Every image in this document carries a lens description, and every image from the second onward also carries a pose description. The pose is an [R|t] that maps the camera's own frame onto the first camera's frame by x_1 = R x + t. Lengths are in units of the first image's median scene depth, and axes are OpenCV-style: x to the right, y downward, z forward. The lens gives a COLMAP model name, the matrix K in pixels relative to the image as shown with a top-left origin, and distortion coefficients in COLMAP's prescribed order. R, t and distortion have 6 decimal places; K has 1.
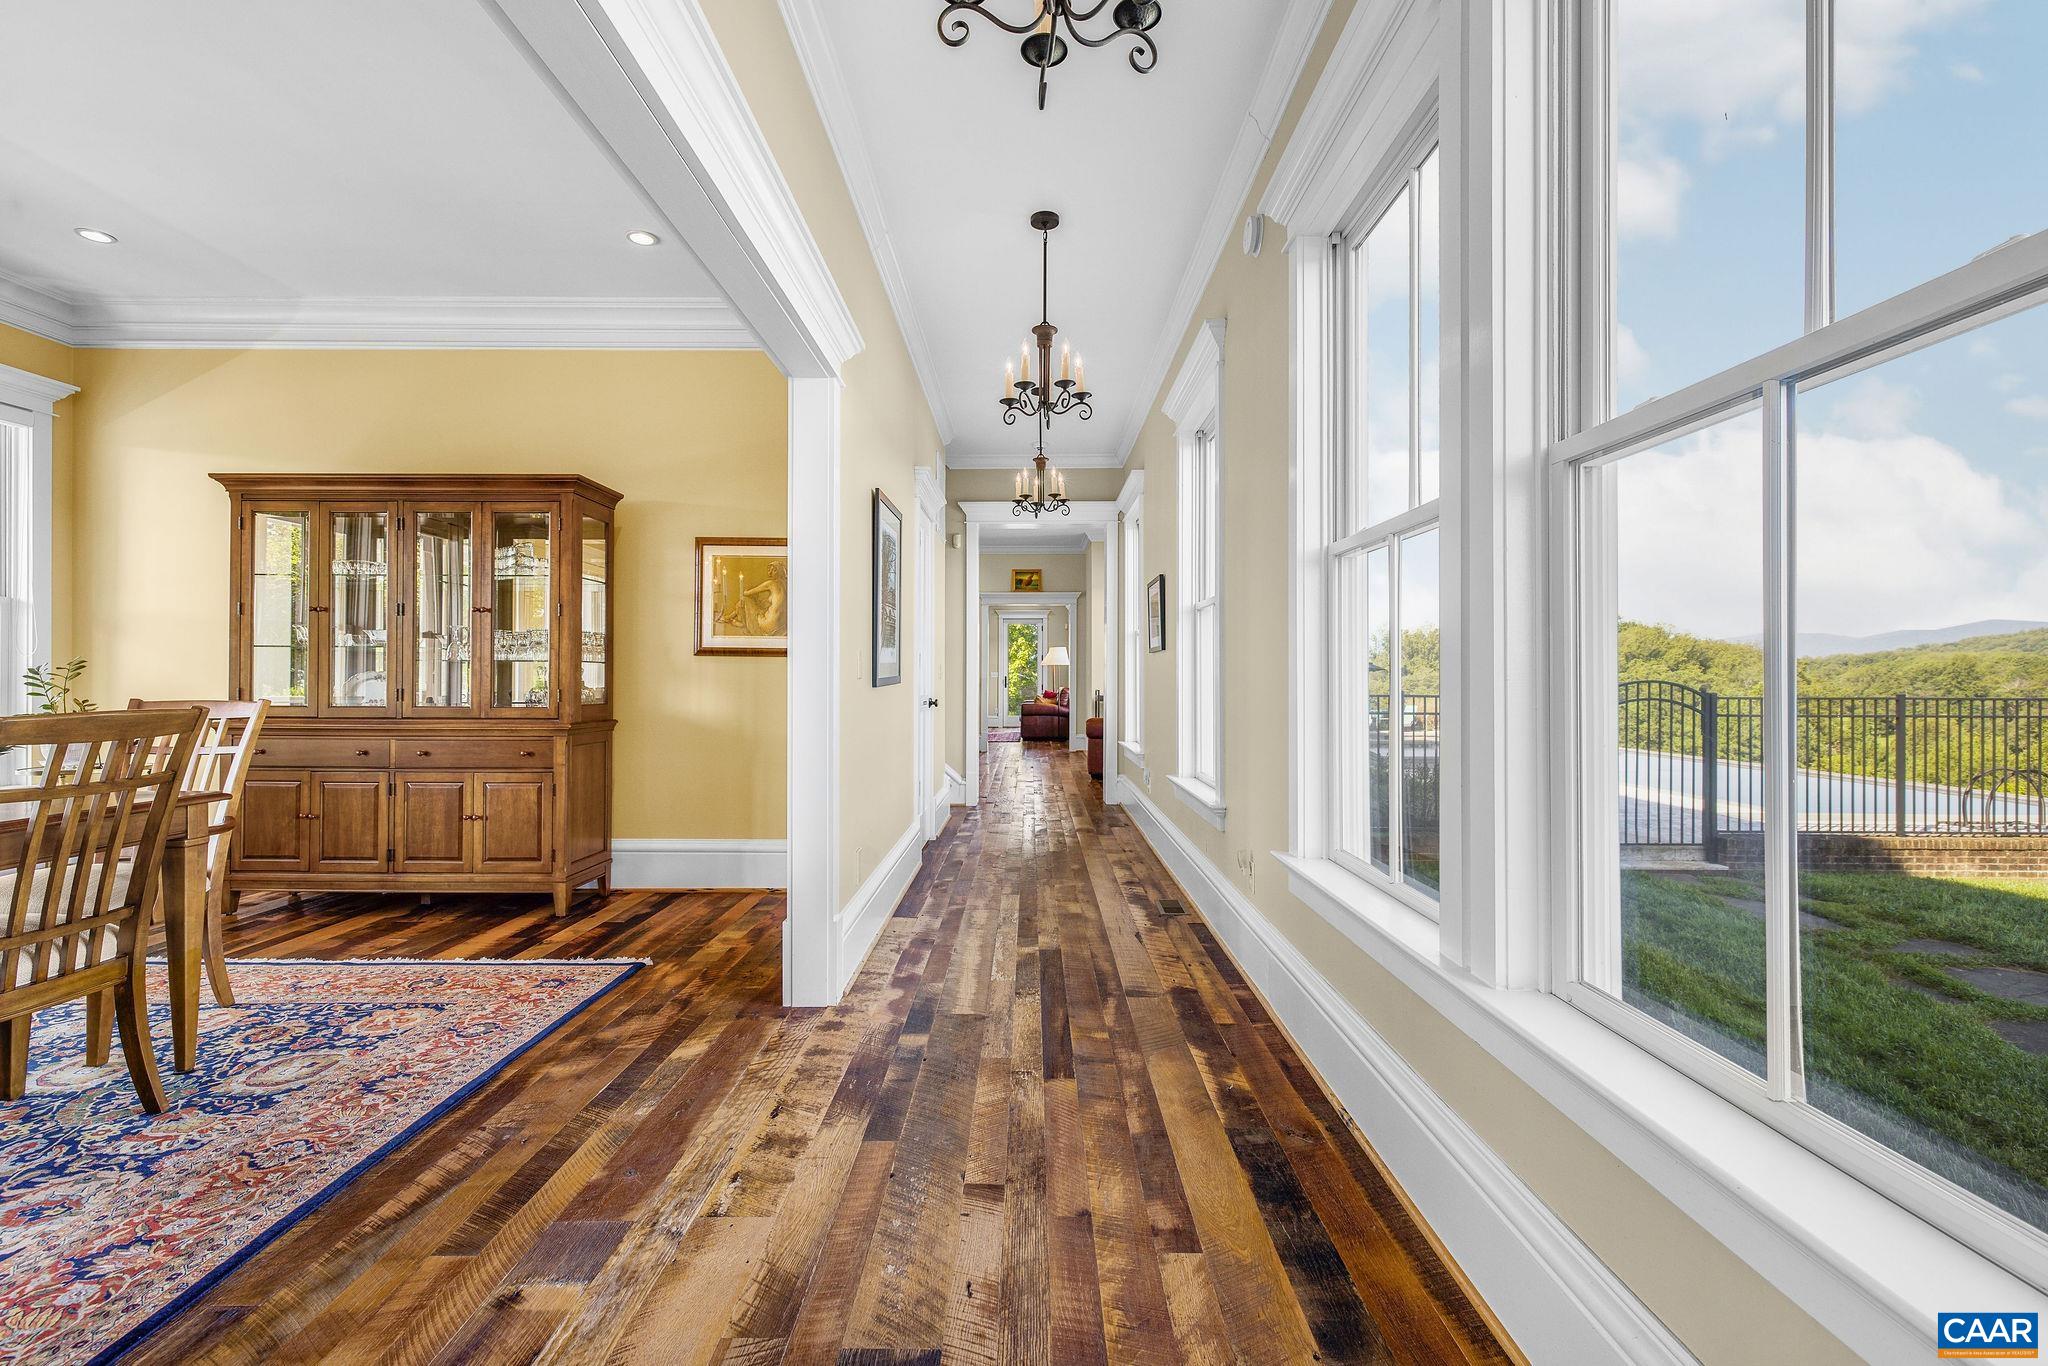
lens RADIAL K [[864.6, 0, 1021.5], [0, 864.6, 669.7], [0, 0, 1]] dist [0.001242, 0.000460]
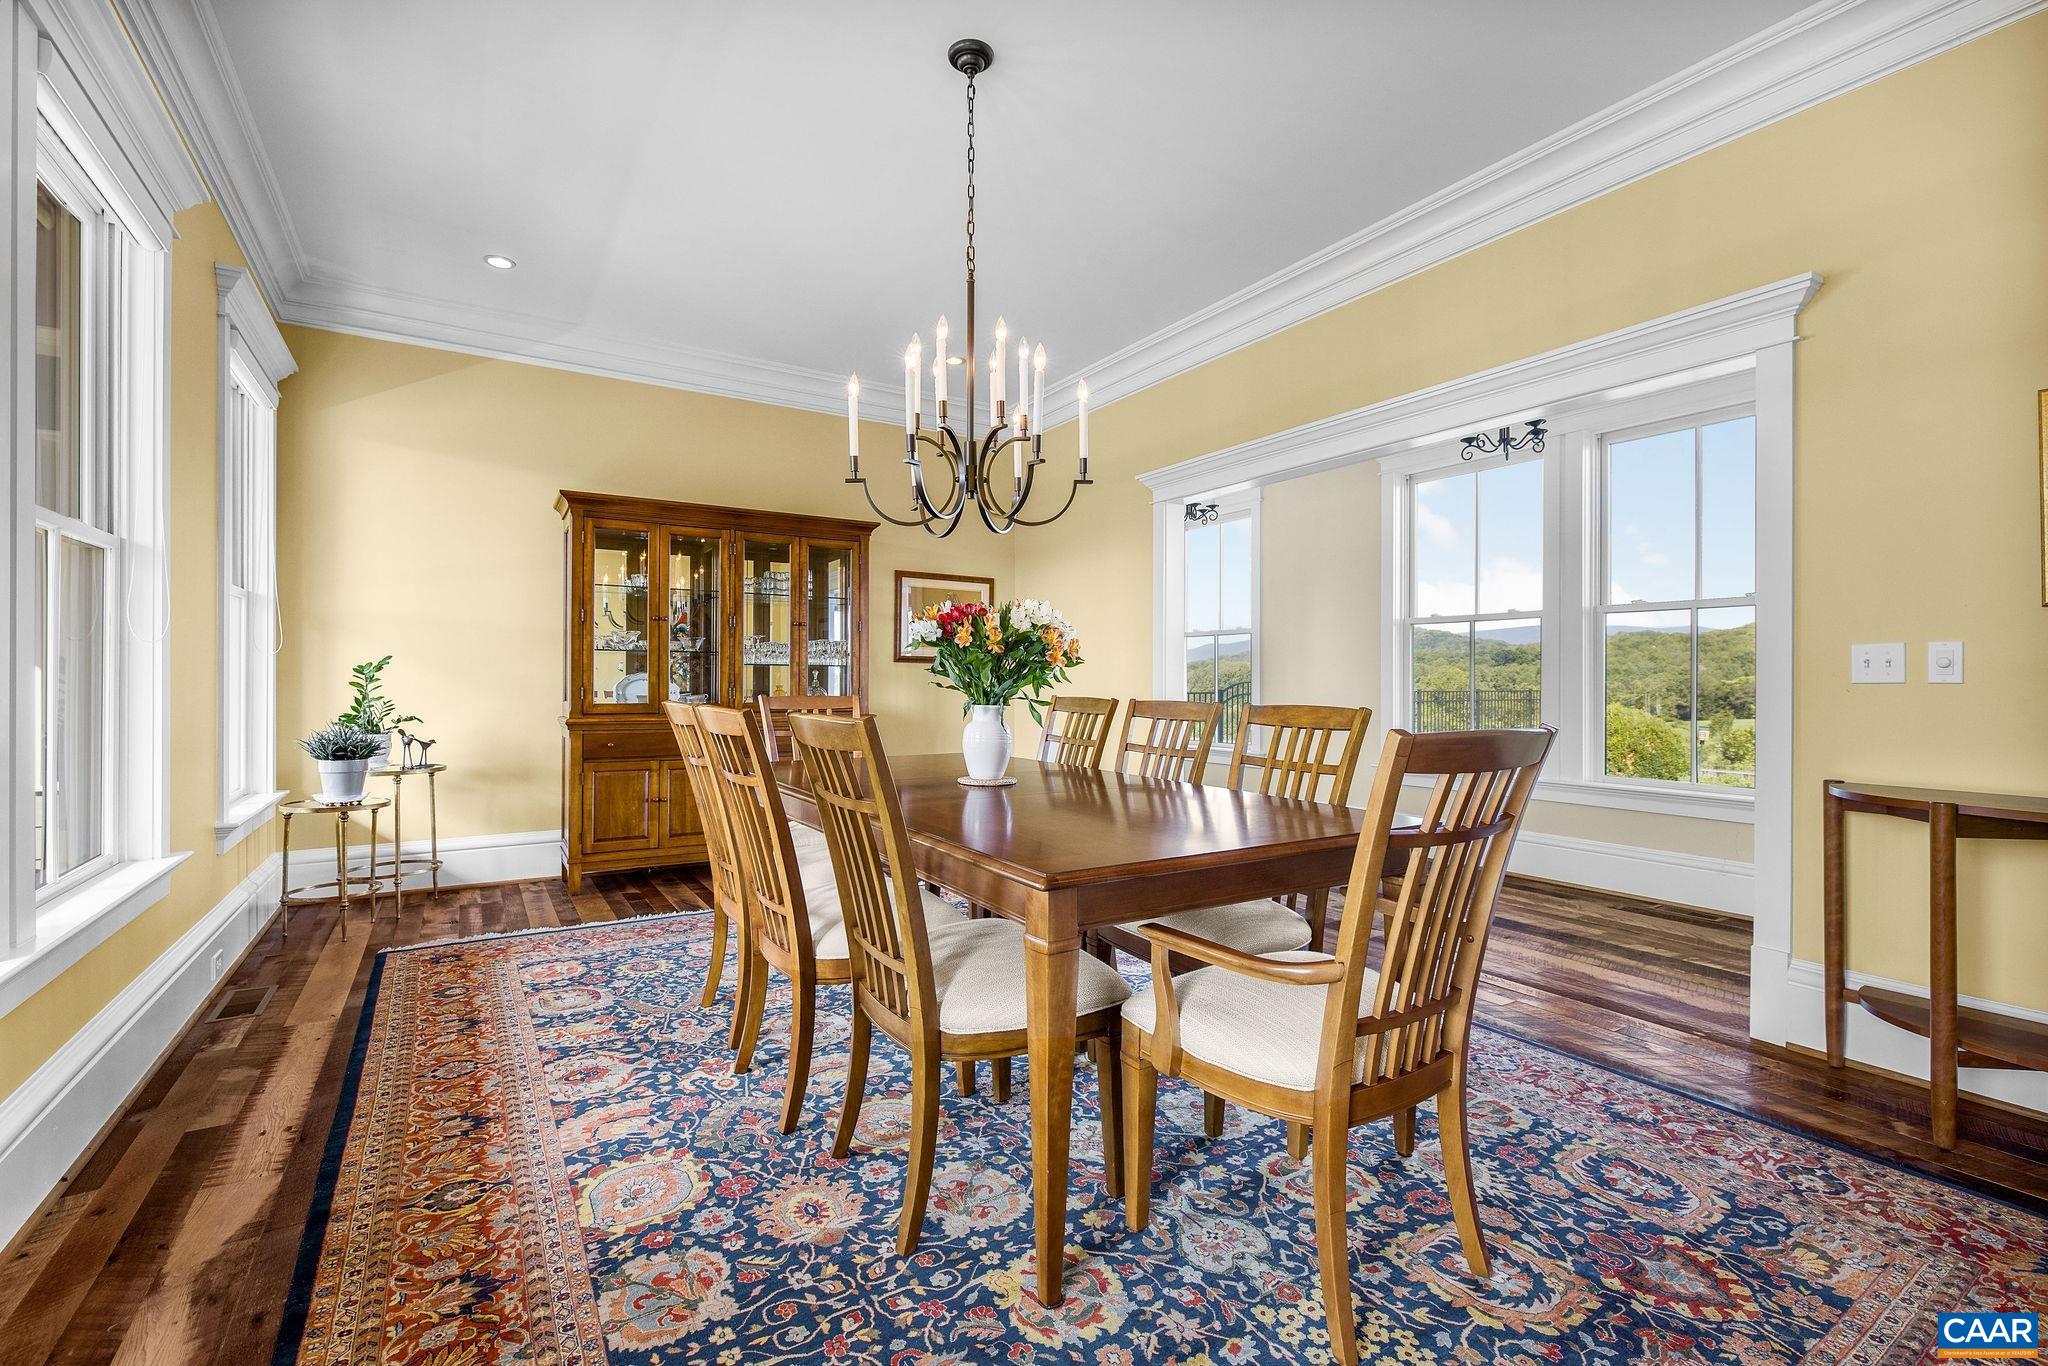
lens RADIAL K [[918.8, 0, 1022.4], [0, 918.8, 683.2], [0, 0, 1]] dist [0.003137, 0.000298]
pose [[0.848129, -0.001051, 0.529789, -1.047848], [0.002468, 0.999995, -0.001967, 0.019254], [-0.529784, 0.002976, 0.848127, -0.279007]]
